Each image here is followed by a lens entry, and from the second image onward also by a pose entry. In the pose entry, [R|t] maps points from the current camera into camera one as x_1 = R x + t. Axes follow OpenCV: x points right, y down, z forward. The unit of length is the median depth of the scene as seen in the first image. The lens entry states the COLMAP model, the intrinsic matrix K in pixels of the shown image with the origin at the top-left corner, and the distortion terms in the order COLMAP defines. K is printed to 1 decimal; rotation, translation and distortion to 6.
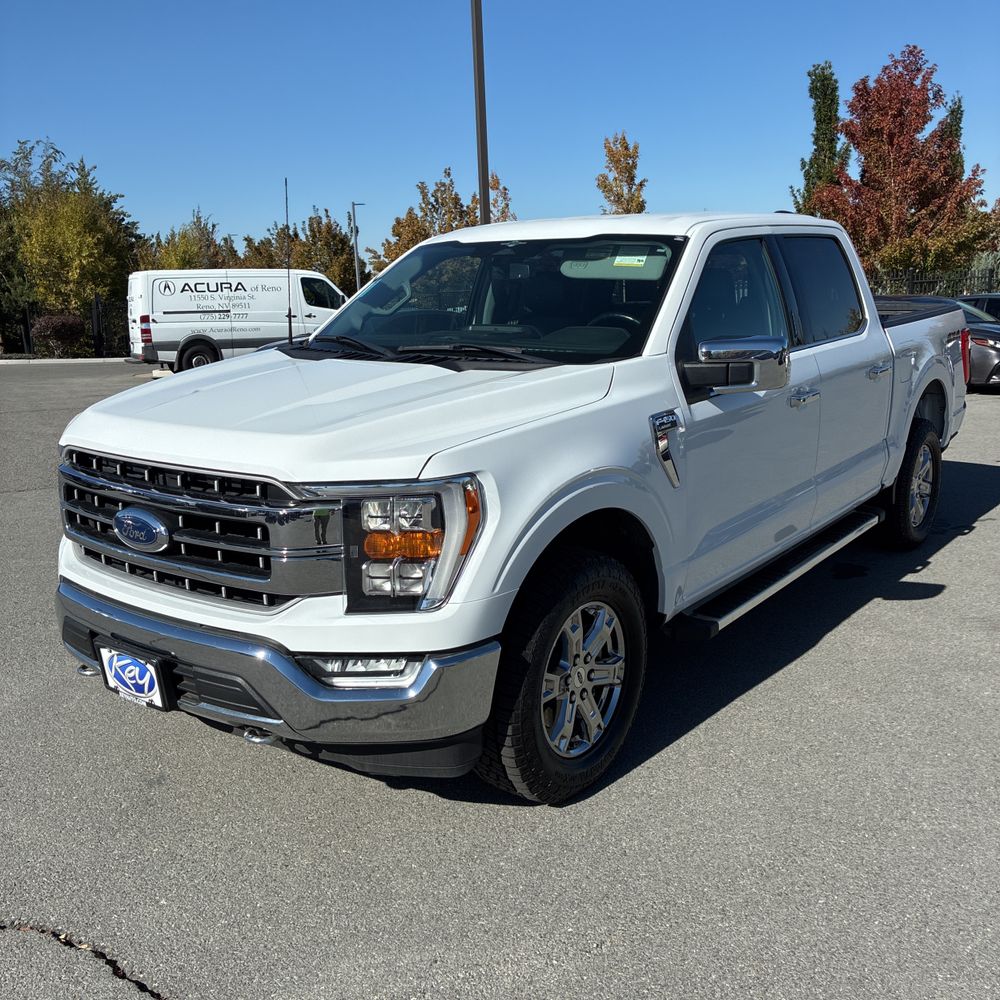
lens RADIAL K [[1023.9, 0, 502.3], [0, 1023.9, 501.3], [0, 0, 1]] dist [0.038244, -0.012272]
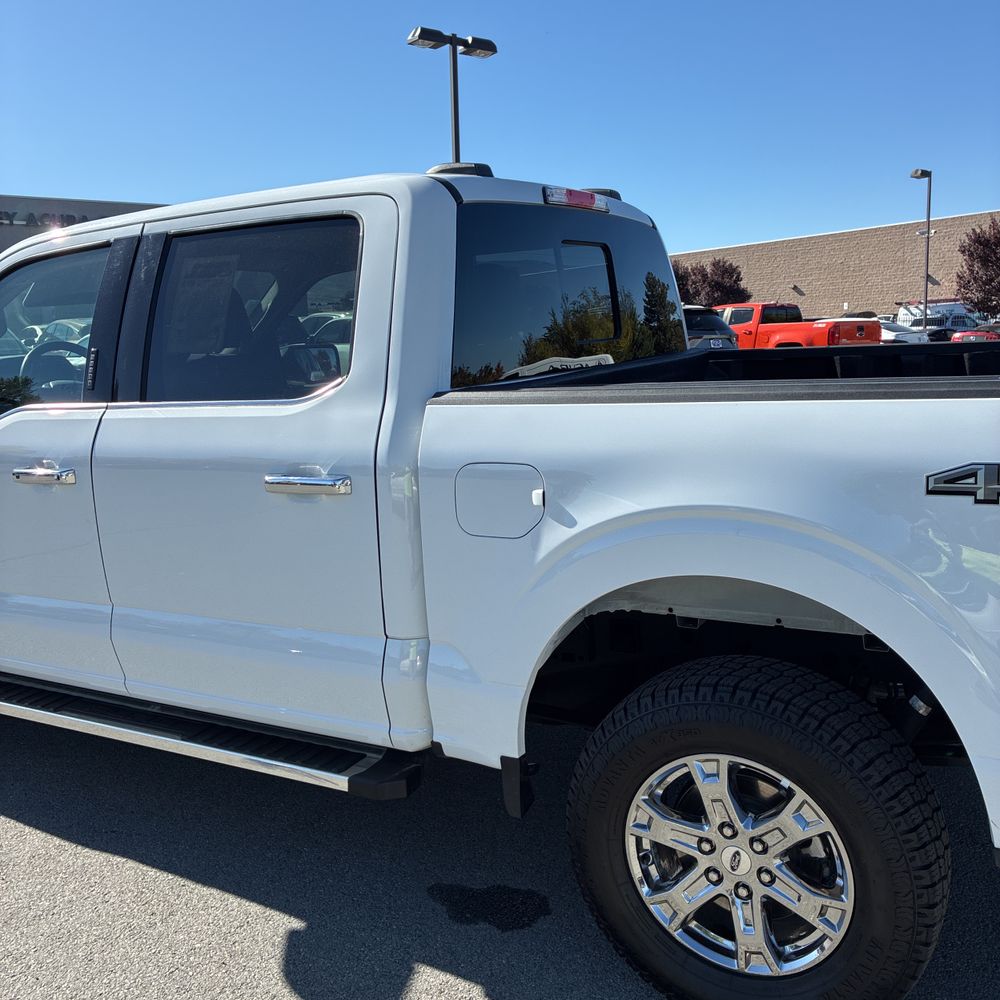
lens RADIAL K [[1023.9, 0, 502.3], [0, 1023.9, 501.3], [0, 0, 1]] dist [0.038244, -0.012272]
pose [[0.127918, 0.191817, -0.973059, 1.204521], [-0.179813, 0.969345, 0.167447, -0.305185], [0.975348, 0.153549, 0.158488, 1.420801]]
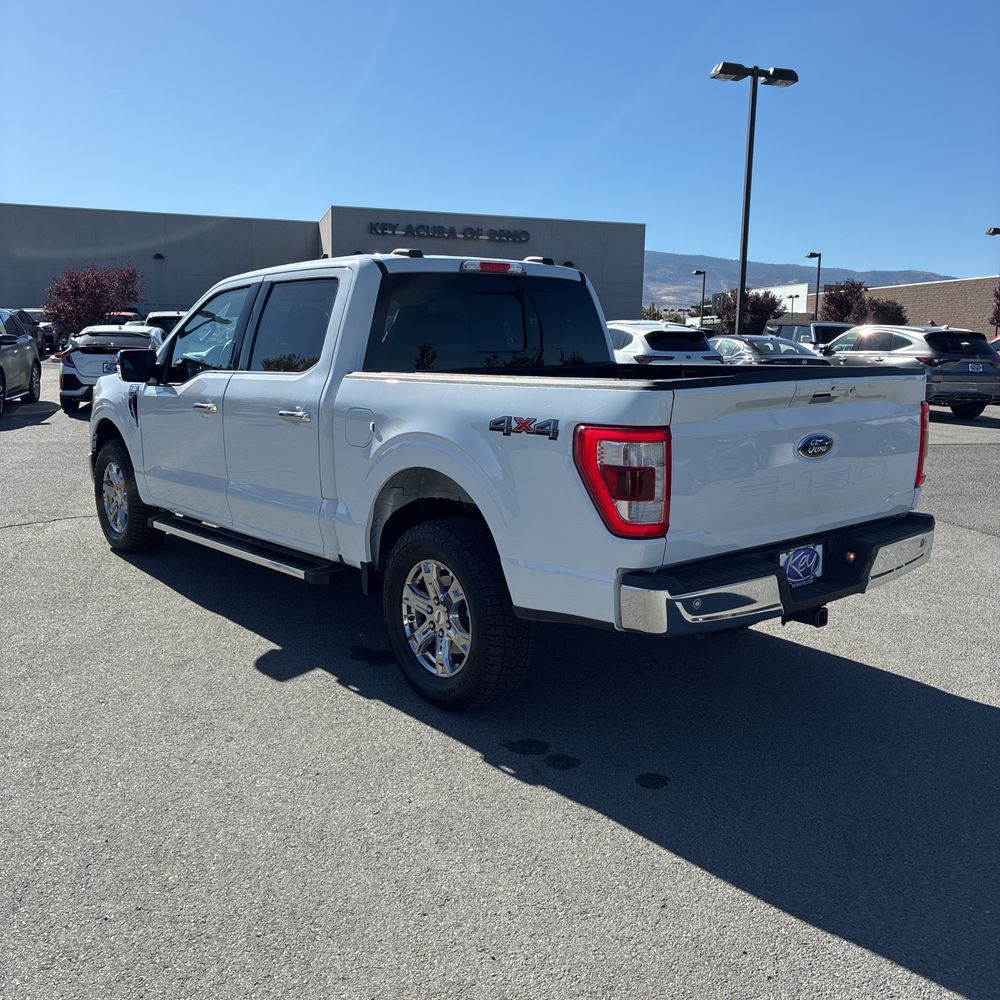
lens RADIAL K [[1023.9, 0, 502.3], [0, 1023.9, 501.3], [0, 0, 1]] dist [0.038244, -0.012272]
pose [[-0.218446, 0.181510, -0.958820, 1.765025], [-0.212720, 0.950064, 0.228316, -0.436000], [0.952382, 0.253835, -0.168927, 1.915540]]
